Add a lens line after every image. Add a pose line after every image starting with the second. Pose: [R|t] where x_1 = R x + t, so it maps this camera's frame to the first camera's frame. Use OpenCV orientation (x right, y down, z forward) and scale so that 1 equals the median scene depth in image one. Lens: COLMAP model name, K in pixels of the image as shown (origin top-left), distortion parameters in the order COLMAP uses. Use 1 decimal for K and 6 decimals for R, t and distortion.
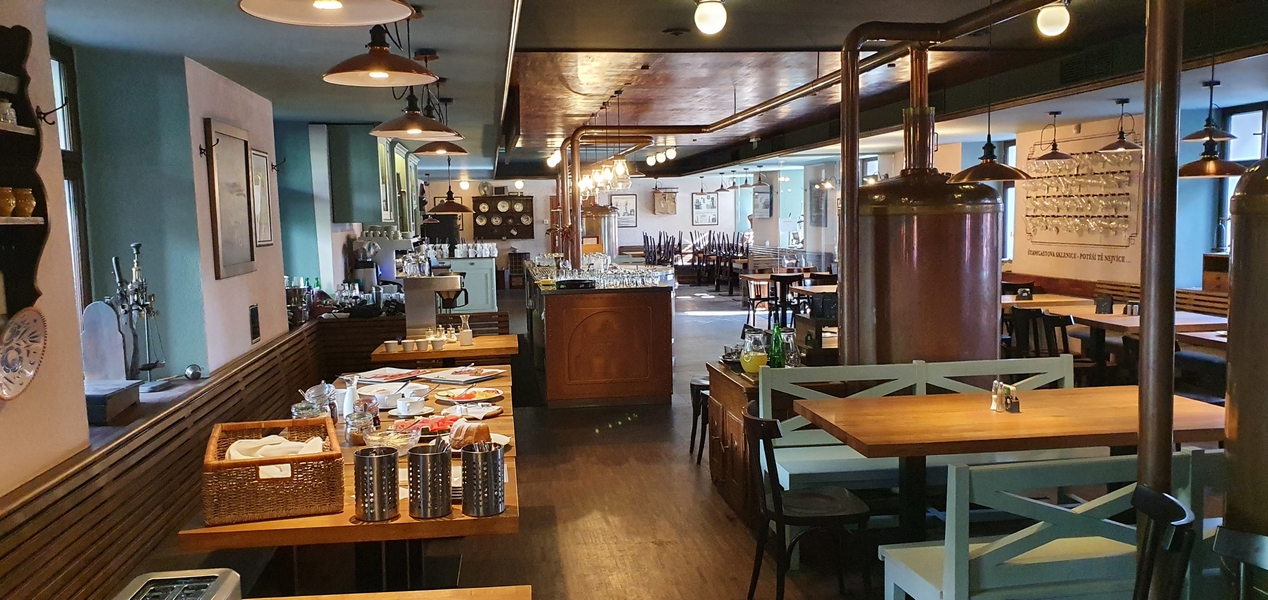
lens RADIAL K [[982.4, 0, 619.7], [0, 982.4, 300.4], [0, 0, 1]] dist [0.039034, -0.080321]
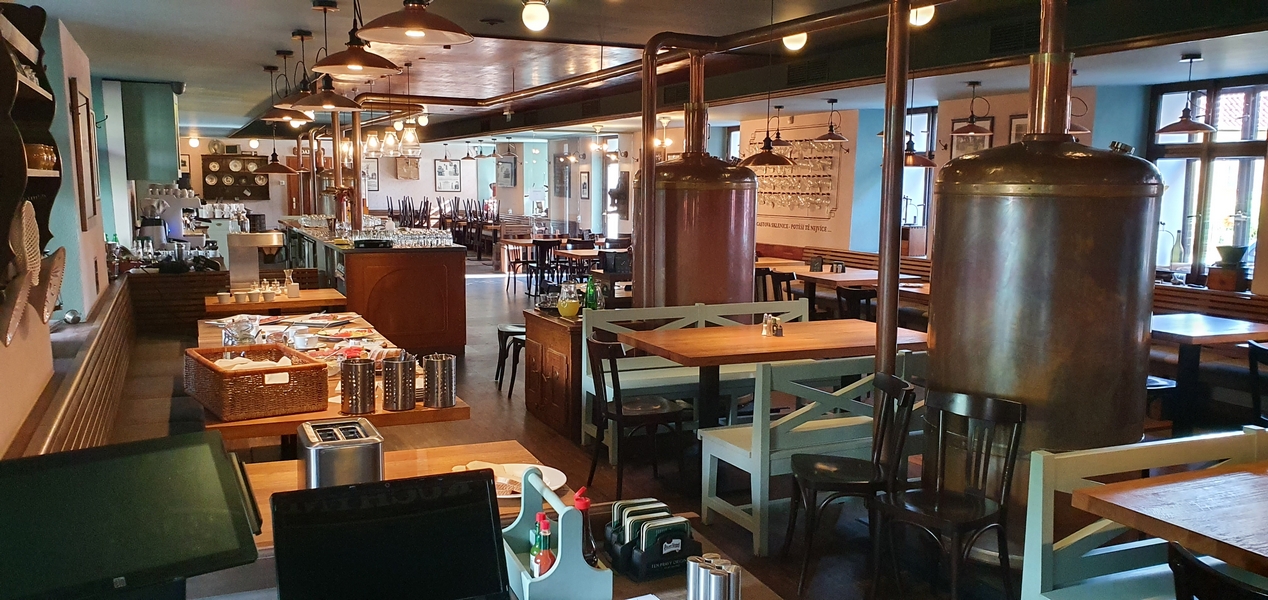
lens RADIAL K [[982.4, 0, 608.7], [0, 982.4, 319.4], [0, 0, 1]] dist [0.039034, -0.080321]
pose [[0.960020, -0.008993, 0.279787, -0.095798], [-0.005394, 0.998704, 0.050611, 0.009962], [-0.279880, -0.050097, 0.958727, -0.109226]]
